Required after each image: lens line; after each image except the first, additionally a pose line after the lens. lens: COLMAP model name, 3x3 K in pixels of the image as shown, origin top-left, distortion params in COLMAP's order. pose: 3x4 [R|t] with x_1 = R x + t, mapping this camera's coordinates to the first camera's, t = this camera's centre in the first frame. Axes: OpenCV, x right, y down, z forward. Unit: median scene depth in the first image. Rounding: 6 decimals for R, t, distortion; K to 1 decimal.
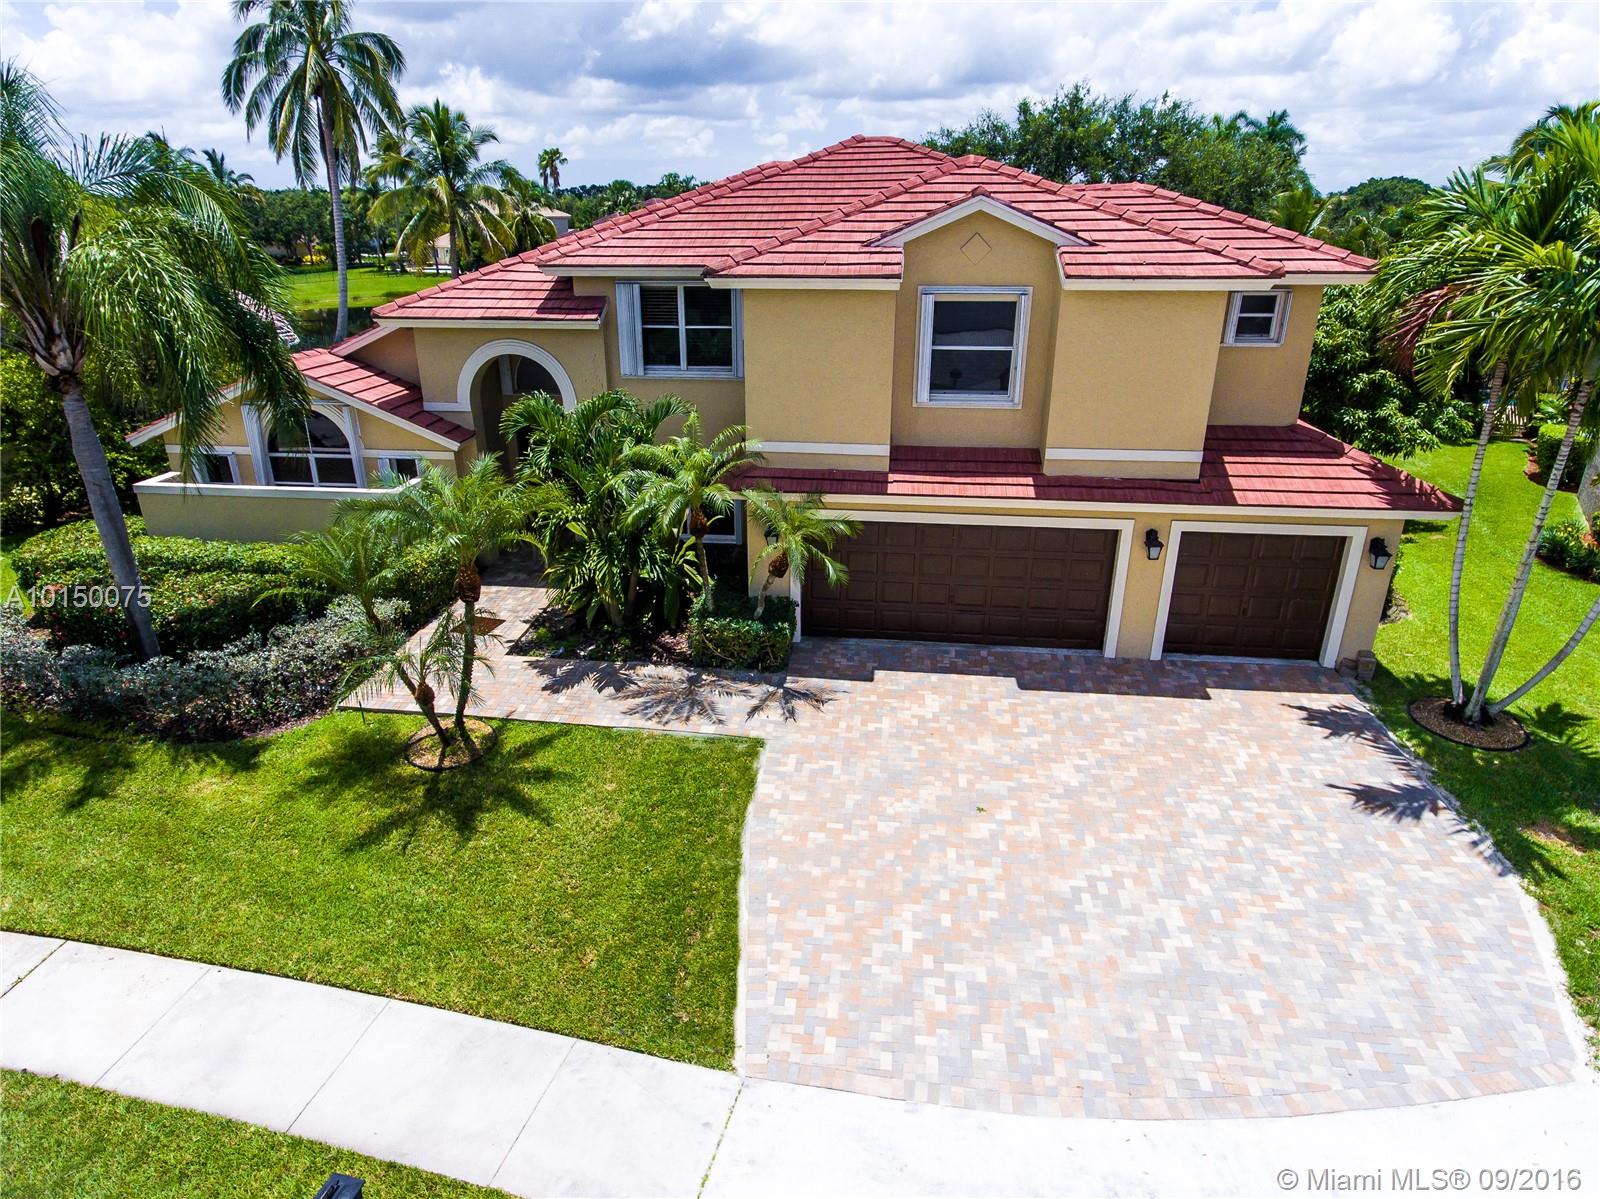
lens RADIAL K [[965.3, 0, 802.9], [0, 965.3, 634.4], [0, 0, 1]] dist [-0.001038, -0.000029]
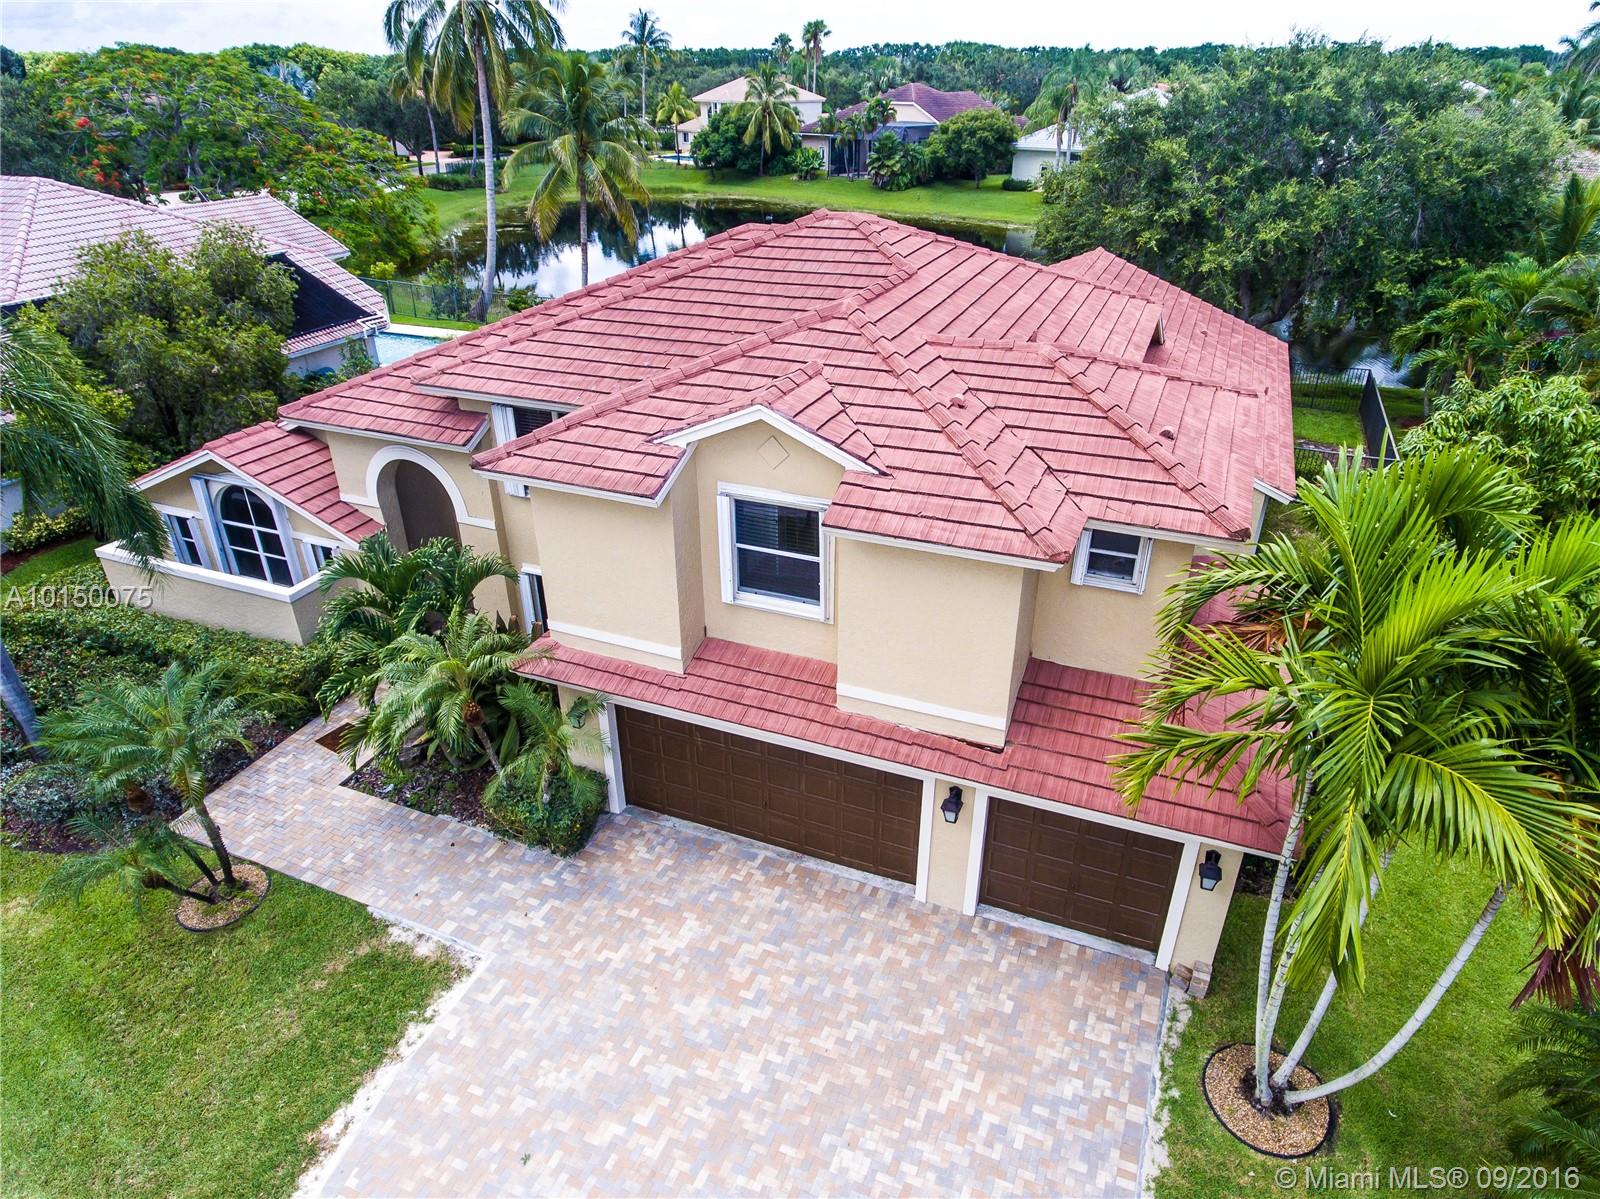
lens RADIAL K [[1007.3, 0, 853.4], [0, 1007.3, 651.0], [0, 0, 1]] dist [-0.002222, -0.000783]
pose [[0.964382, 0.141179, -0.223685, 0.471375], [-0.110715, 0.983456, 0.143378, -0.357913], [0.240226, -0.113506, 0.964058, 0.124460]]
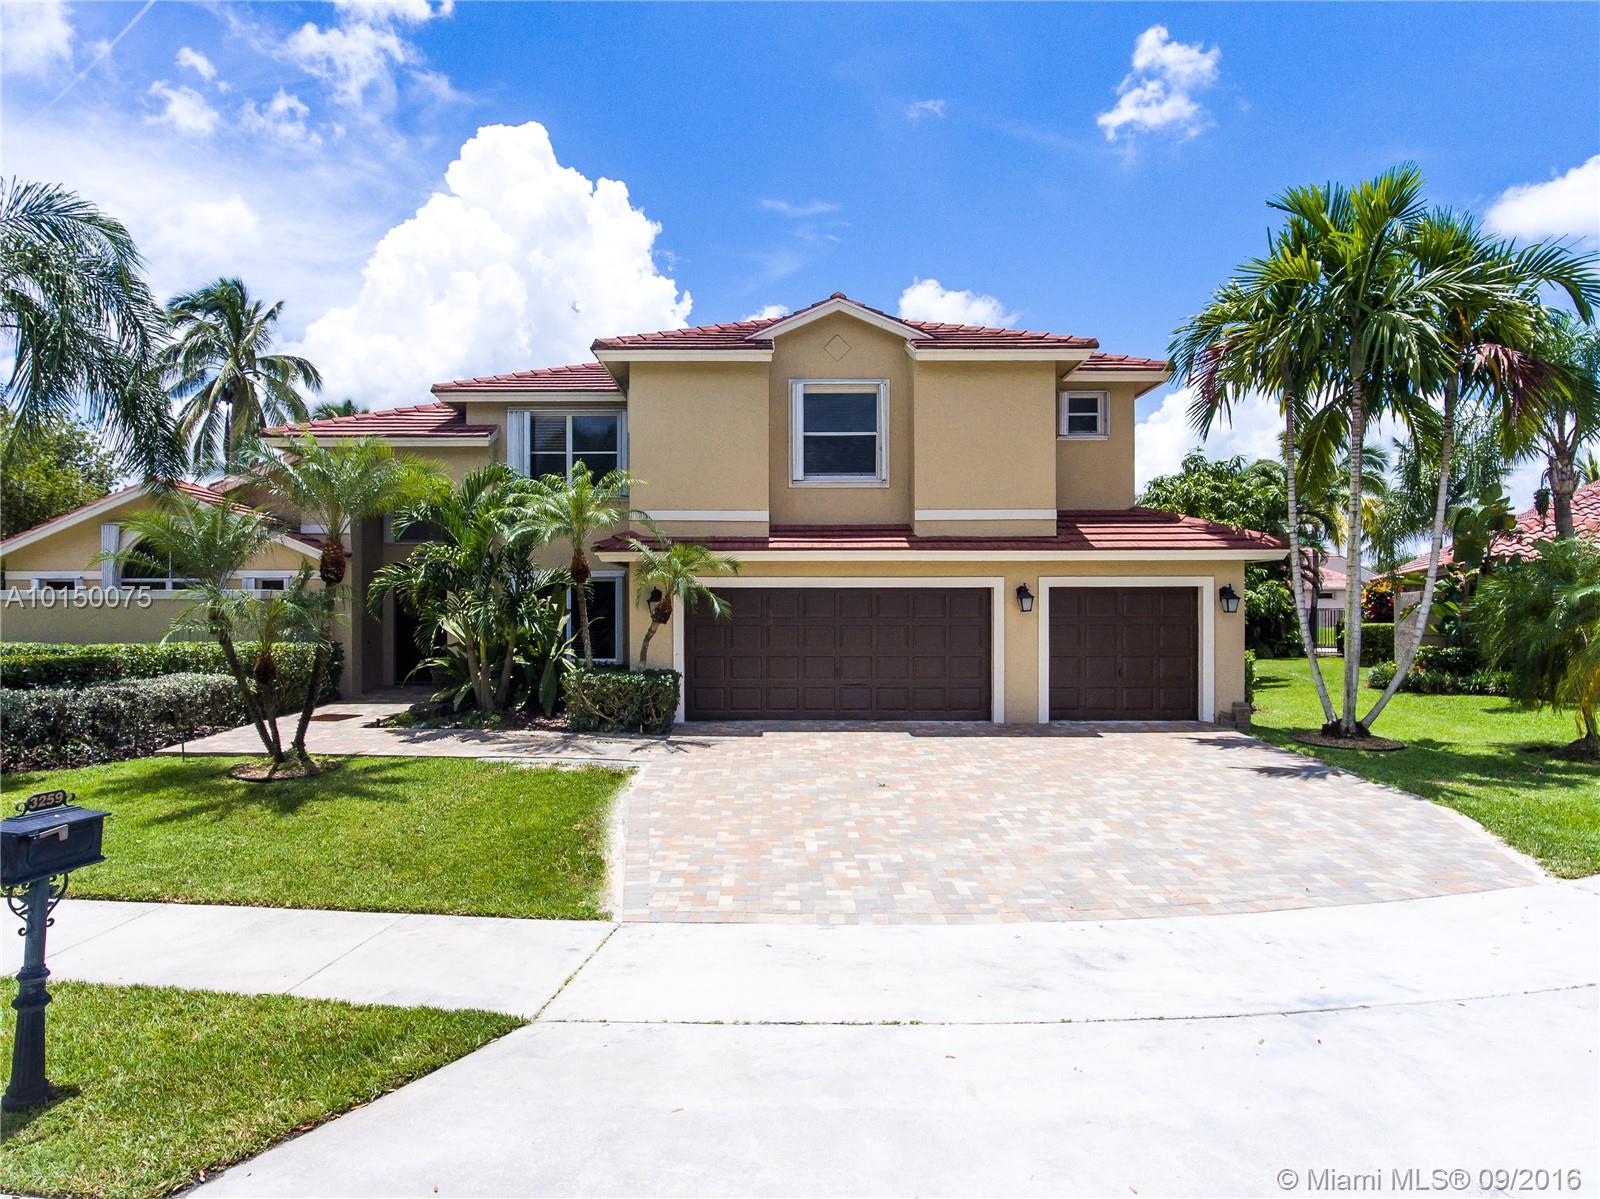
lens RADIAL K [[965.3, 0, 802.9], [0, 965.3, 634.4], [0, 0, 1]] dist [-0.001038, -0.000029]
pose [[0.992152, -0.007755, 0.124795, -0.005147], [0.054376, 0.925515, -0.374787, 0.329650], [-0.112593, 0.378631, 0.918674, 0.086430]]
